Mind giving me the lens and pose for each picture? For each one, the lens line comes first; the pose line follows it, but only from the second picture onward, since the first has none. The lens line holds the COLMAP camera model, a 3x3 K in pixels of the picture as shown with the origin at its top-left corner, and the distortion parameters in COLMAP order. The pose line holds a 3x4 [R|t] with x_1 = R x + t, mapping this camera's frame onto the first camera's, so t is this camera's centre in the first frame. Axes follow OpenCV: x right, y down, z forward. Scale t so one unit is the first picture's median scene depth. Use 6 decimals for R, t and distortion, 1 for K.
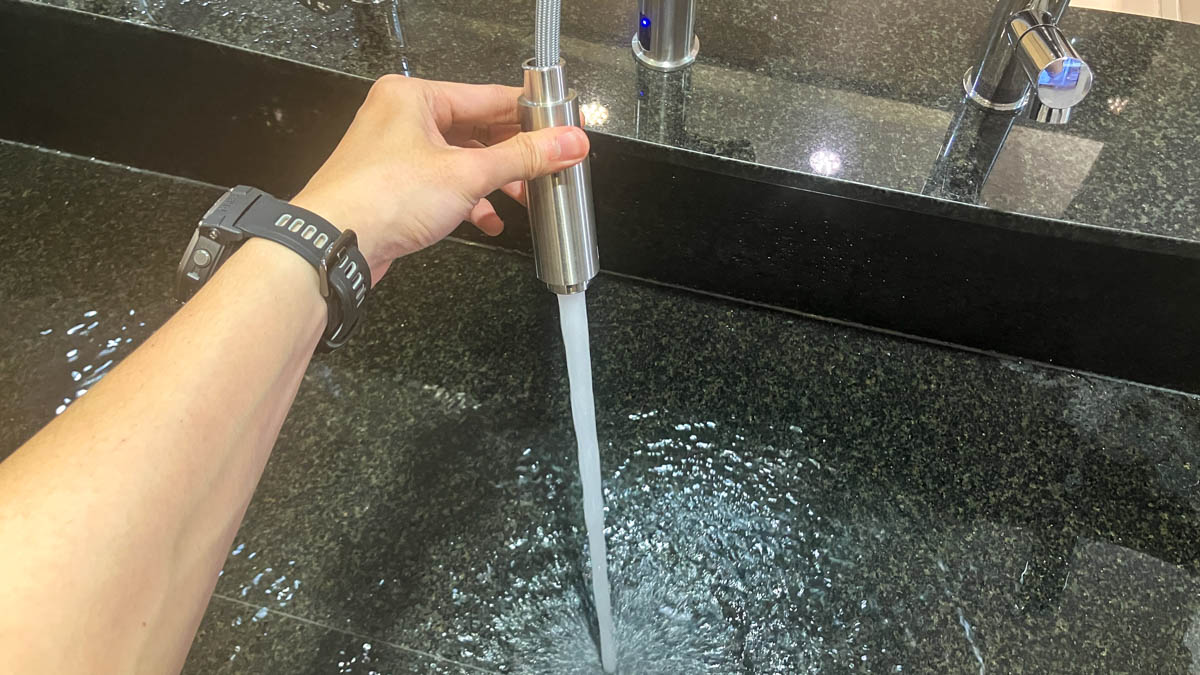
lens RADIAL K [[986.6, 0, 617.3], [0, 986.6, 350.6], [0, 0, 1]] dist [0.021167, -0.026074]
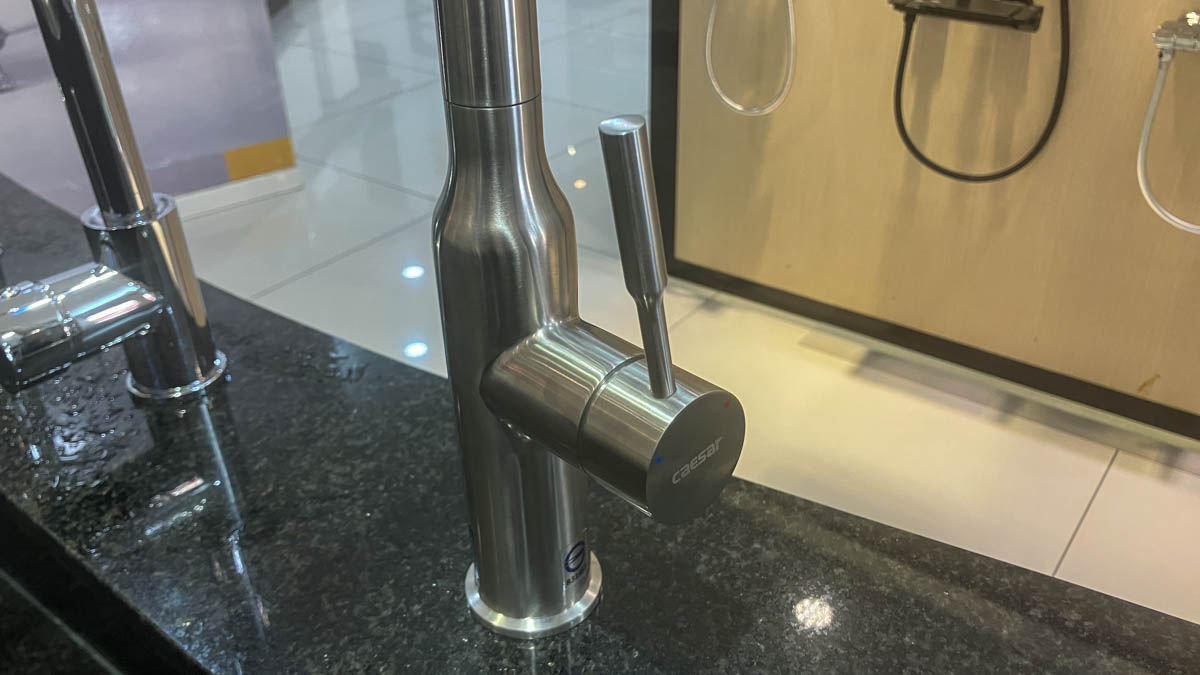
lens RADIAL K [[986.6, 0, 620.7], [0, 986.6, 347.5], [0, 0, 1]] dist [0.021167, -0.026074]
pose [[0.927797, 0.168489, -0.332872, 0.231236], [-0.298717, 0.870017, -0.392223, -0.229017], [0.223519, 0.463337, 0.857530, 0.531475]]
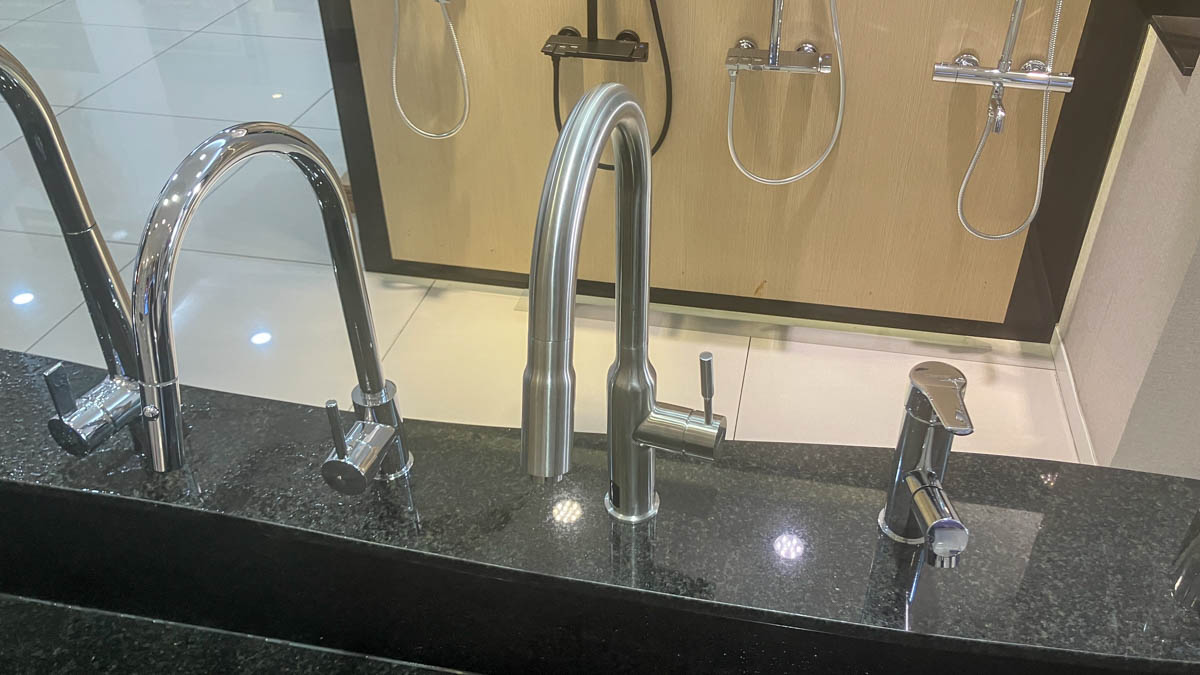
lens RADIAL K [[986.6, 0, 617.5], [0, 986.6, 350.5], [0, 0, 1]] dist [0.021167, -0.026074]
pose [[0.998148, -0.047544, 0.037953, -0.006066], [0.058175, 0.928436, -0.366909, -0.038048], [-0.017793, 0.368438, 0.929482, -0.193810]]
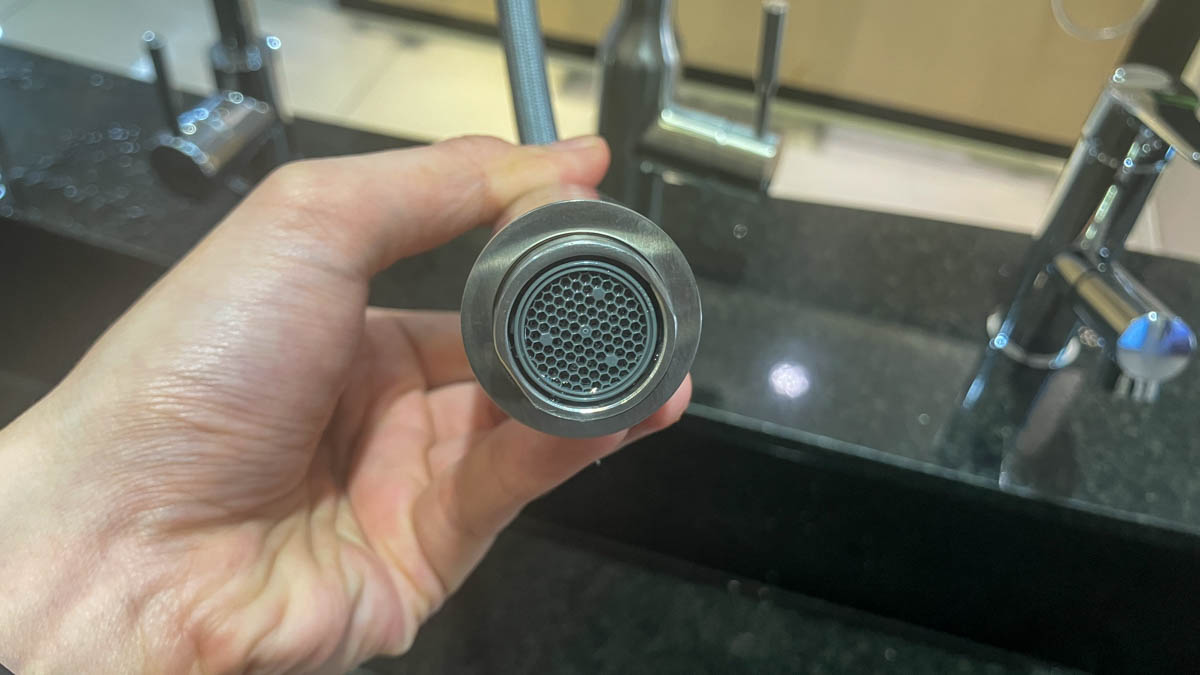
lens RADIAL K [[986.6, 0, 605.6], [0, 986.6, 342.4], [0, 0, 1]] dist [0.021167, -0.026074]
pose [[0.998348, 0.051085, 0.026305, 0.018695], [-0.044871, 0.979090, -0.198419, -0.082404], [-0.035892, 0.196911, 0.979764, 0.219320]]
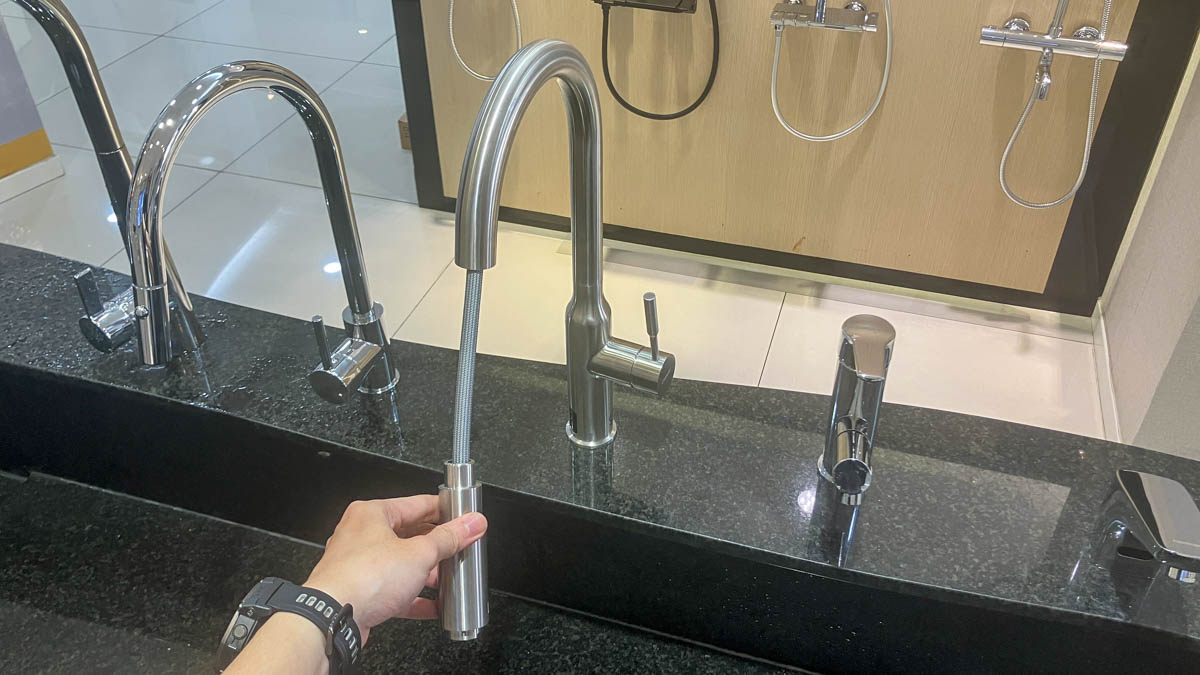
lens RADIAL K [[986.6, 0, 606.7], [0, 986.6, 337.2], [0, 0, 1]] dist [0.021167, -0.026074]
pose [[0.998736, 0.015999, -0.047659, 0.128951], [-0.030992, 0.942374, -0.333122, 0.010513], [0.039583, 0.334178, 0.941678, -0.269185]]
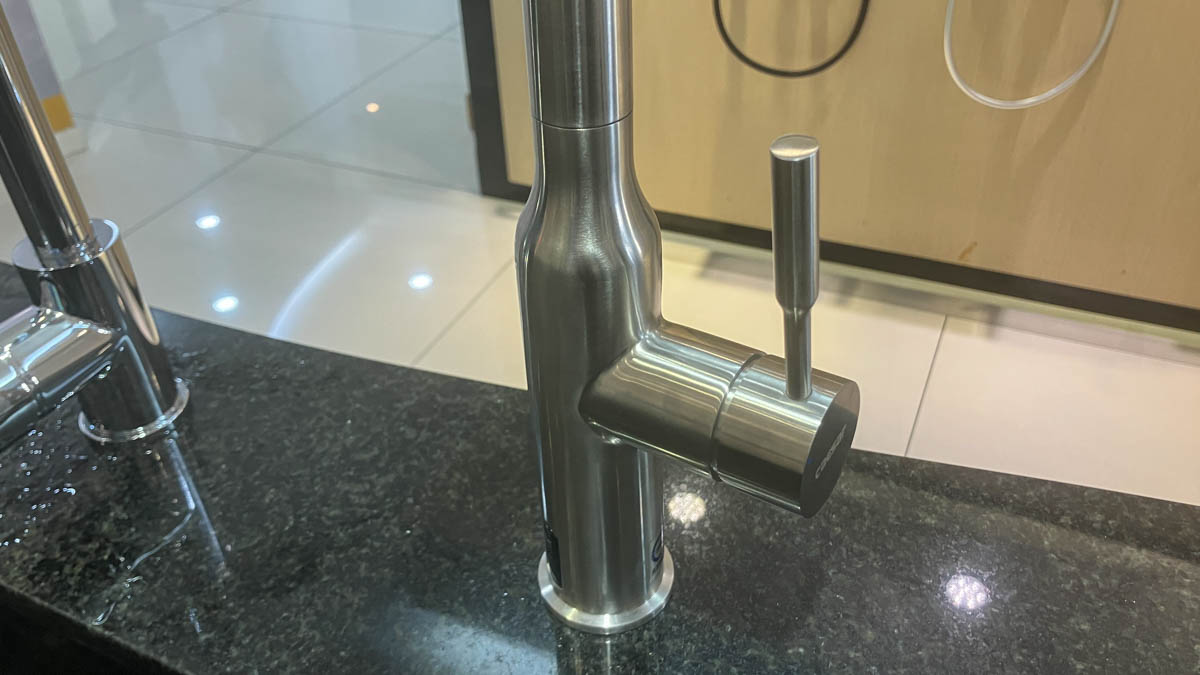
lens RADIAL K [[986.6, 0, 613.1], [0, 986.6, 337.1], [0, 0, 1]] dist [0.021167, -0.026074]
pose [[0.986934, 0.059278, -0.149826, 0.118314], [-0.109875, 0.927728, -0.356719, -0.241394], [0.117853, 0.368520, 0.922119, 0.499515]]
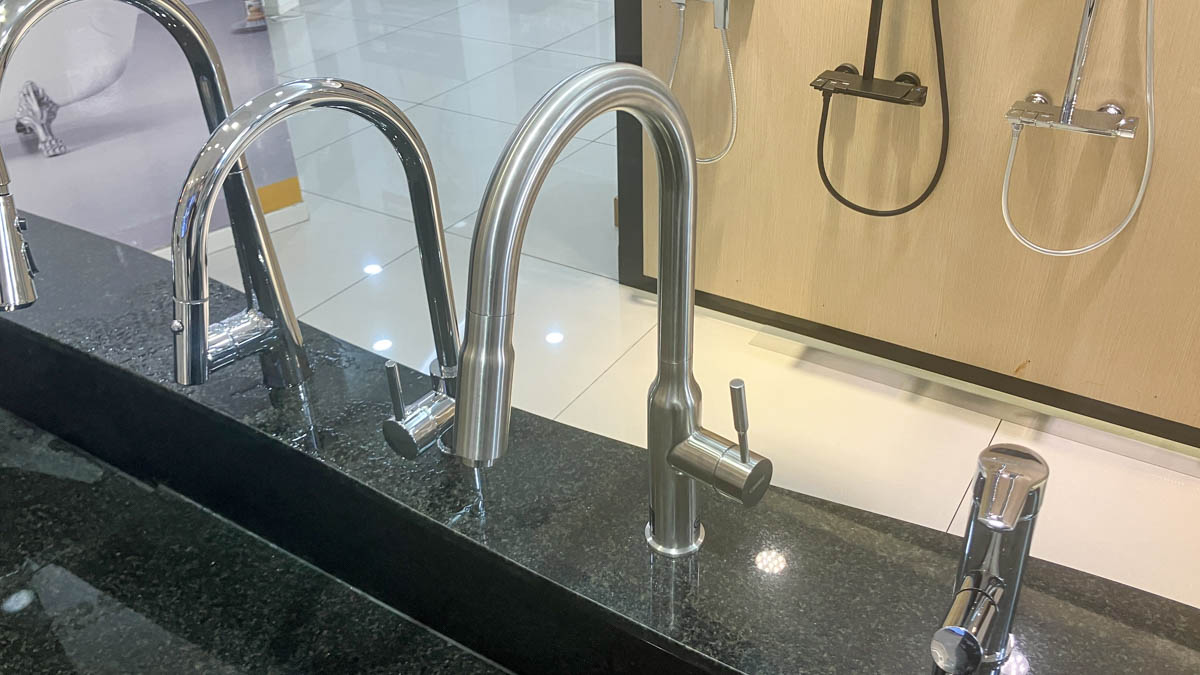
lens RADIAL K [[986.6, 0, 601.8], [0, 986.6, 329.0], [0, 0, 1]] dist [0.021167, -0.026074]
pose [[0.949126, 0.127663, -0.287858, 0.261941], [-0.238953, 0.887353, -0.394342, -0.052495], [0.205089, 0.443064, 0.872715, -0.098535]]
